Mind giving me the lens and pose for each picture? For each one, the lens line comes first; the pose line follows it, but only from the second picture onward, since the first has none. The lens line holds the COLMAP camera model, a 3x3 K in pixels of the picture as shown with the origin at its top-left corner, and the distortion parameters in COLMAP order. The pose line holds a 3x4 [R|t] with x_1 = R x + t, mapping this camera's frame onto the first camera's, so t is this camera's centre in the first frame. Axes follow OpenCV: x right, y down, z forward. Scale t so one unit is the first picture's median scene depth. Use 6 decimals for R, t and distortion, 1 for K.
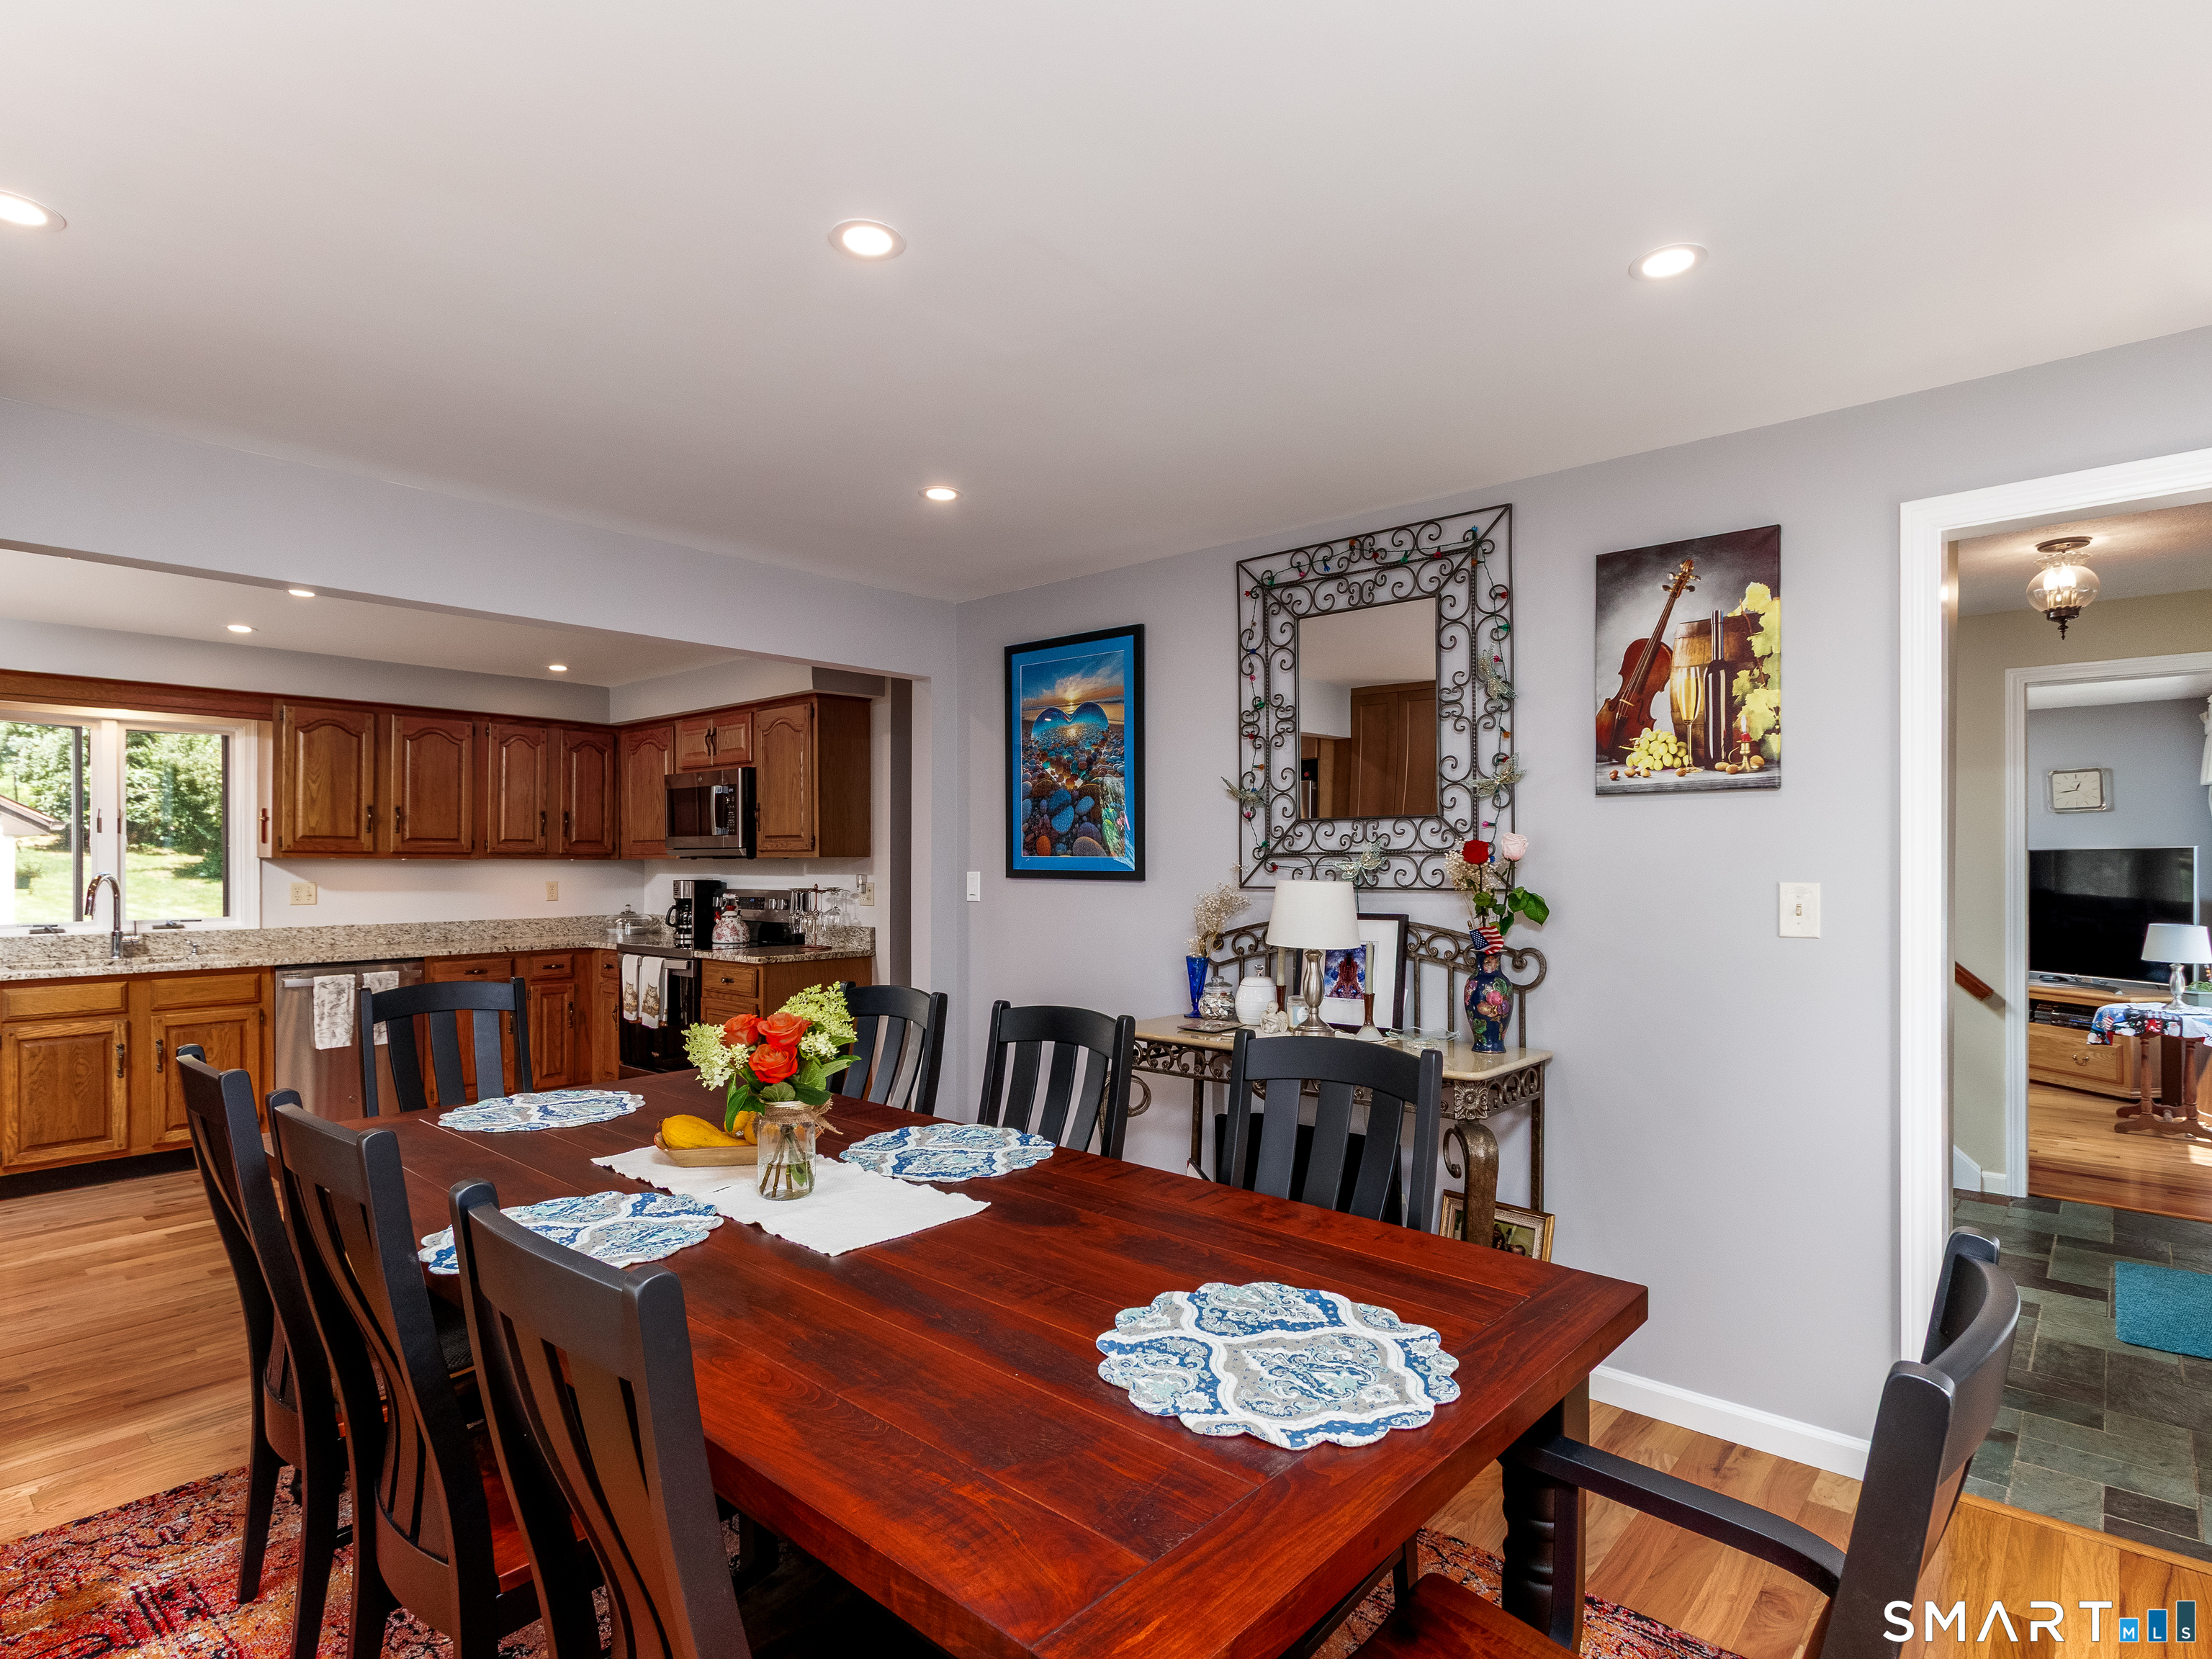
lens RADIAL K [[1138.6, 0, 1093.1], [0, 1138.6, 855.3], [0, 0, 1]] dist [0.002778, -0.000010]
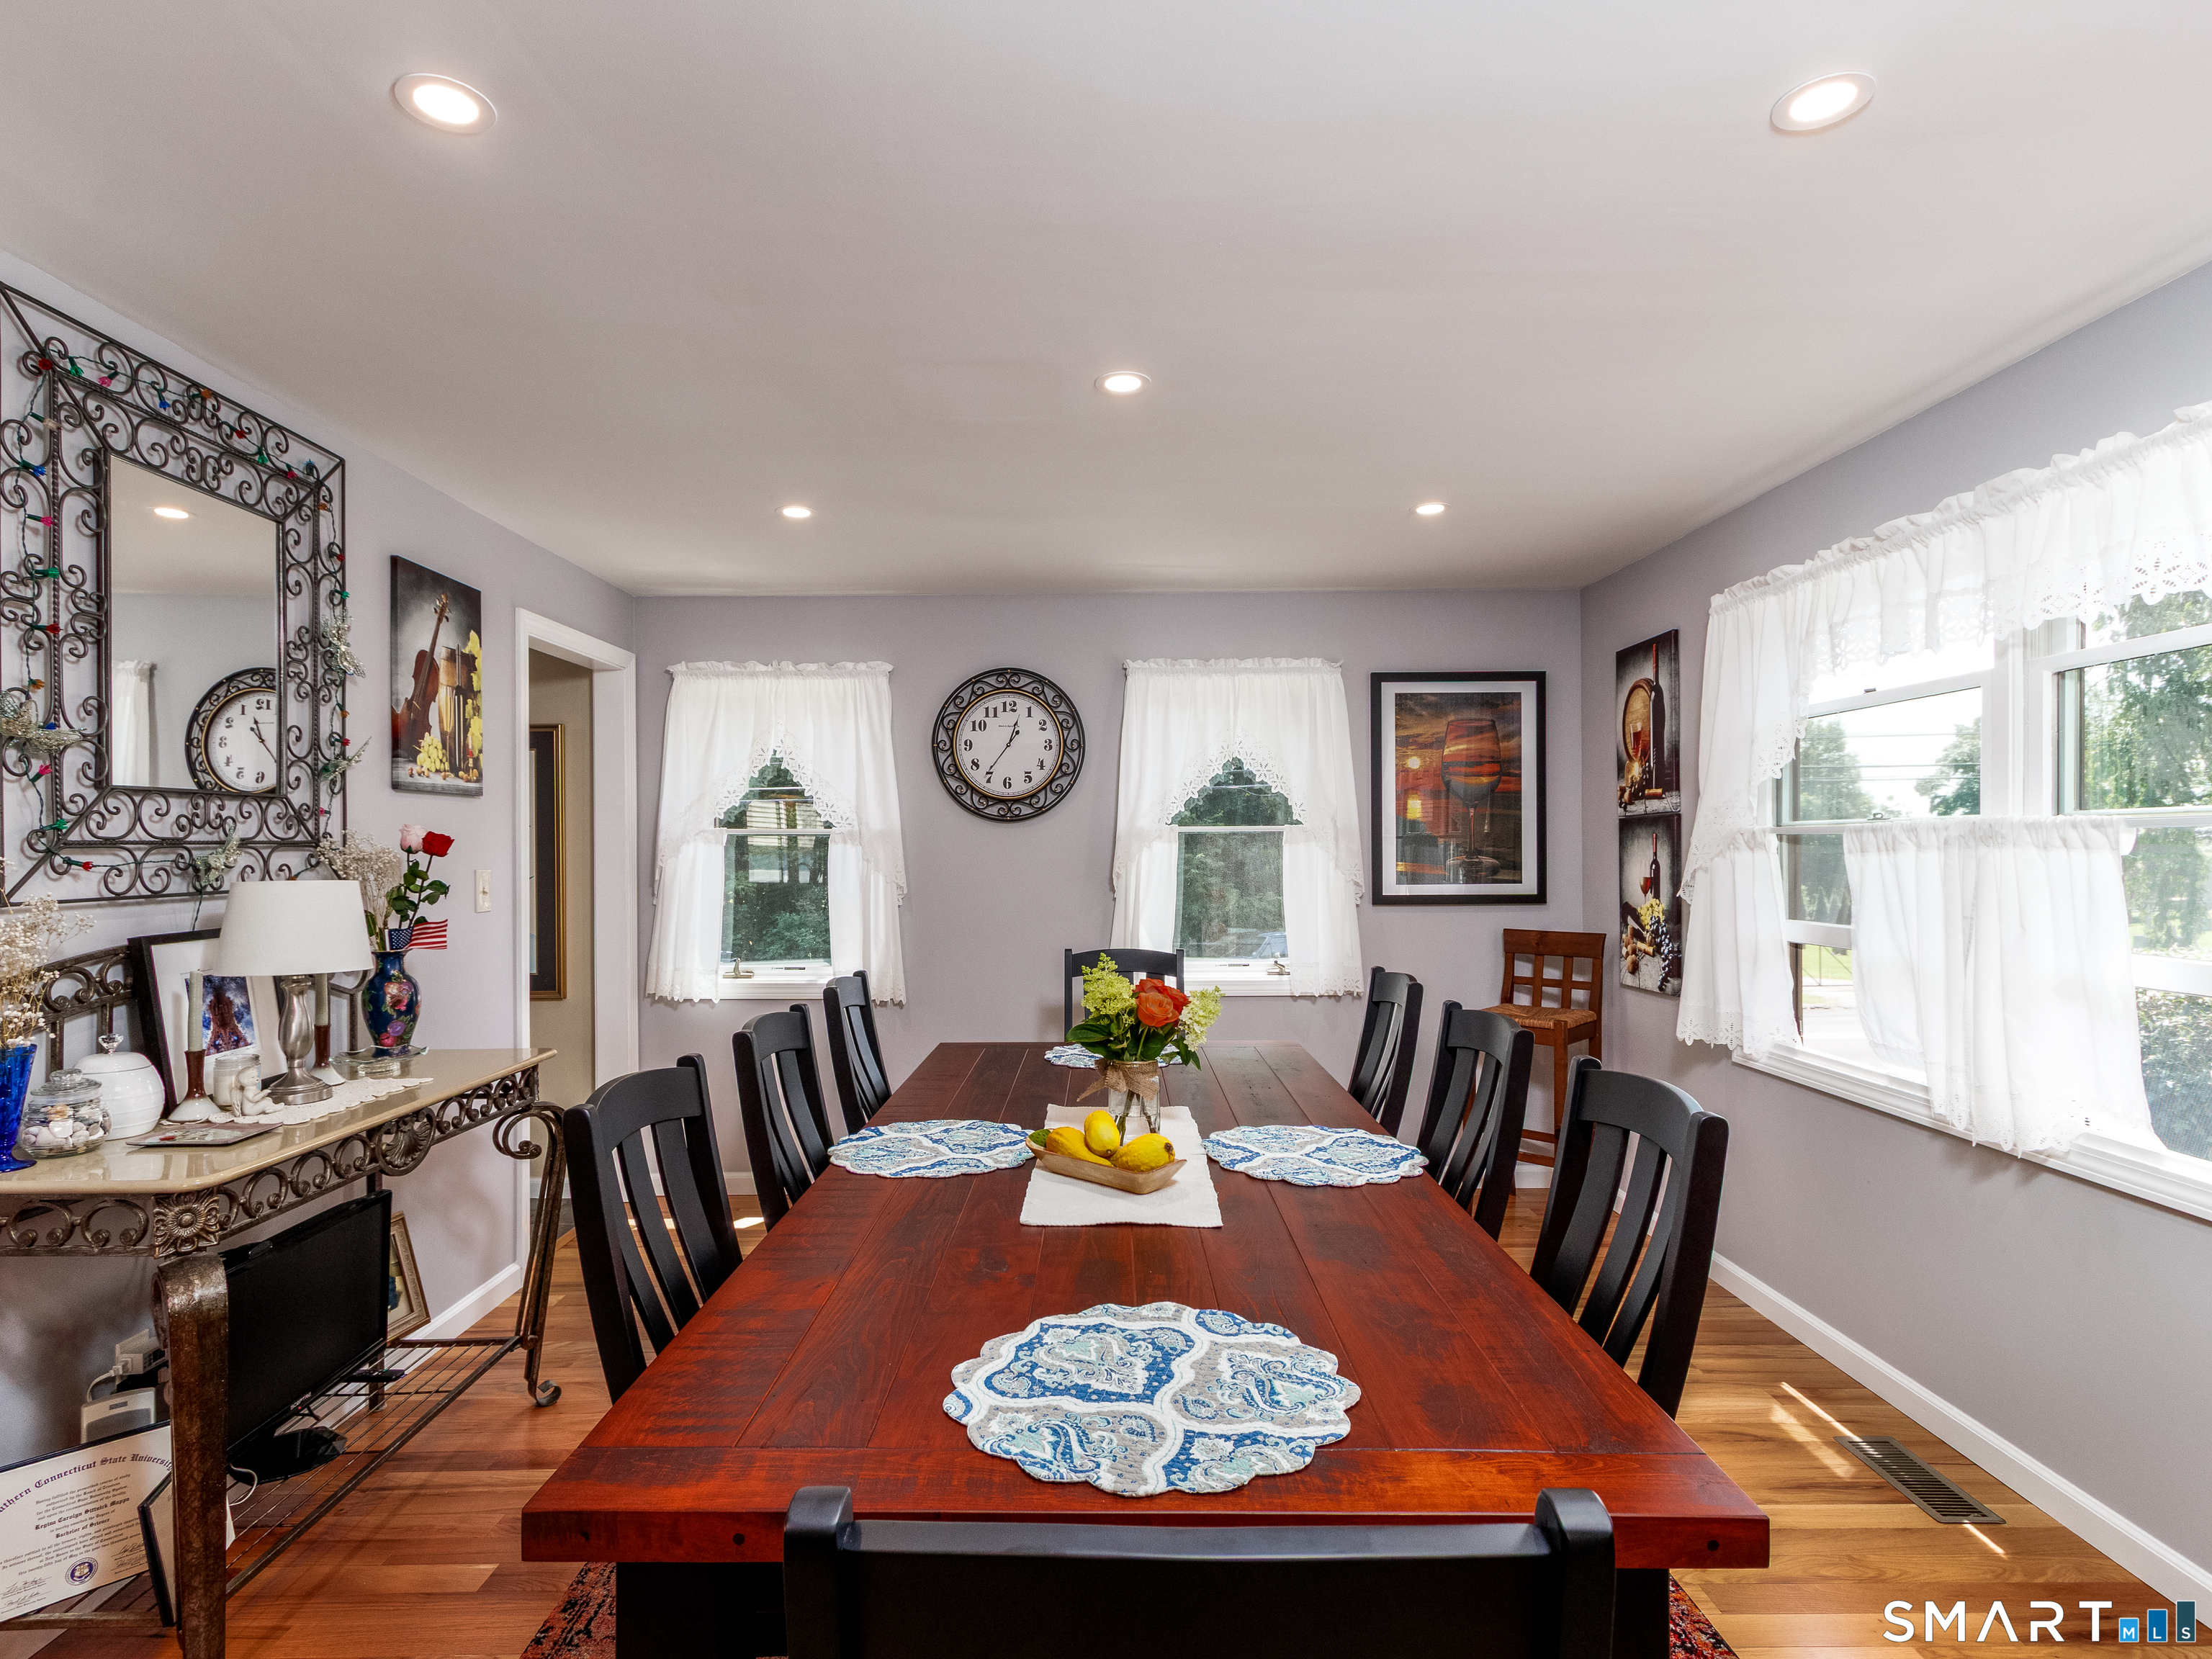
lens RADIAL K [[1138.6, 0, 1093.1], [0, 1138.6, 855.3], [0, 0, 1]] dist [0.002778, -0.000010]
pose [[-0.657885, -0.000181, 0.753118, -0.756410], [0.000624, 0.999999, 0.000785, 0.006249], [-0.753118, 0.000986, -0.657884, 1.226547]]
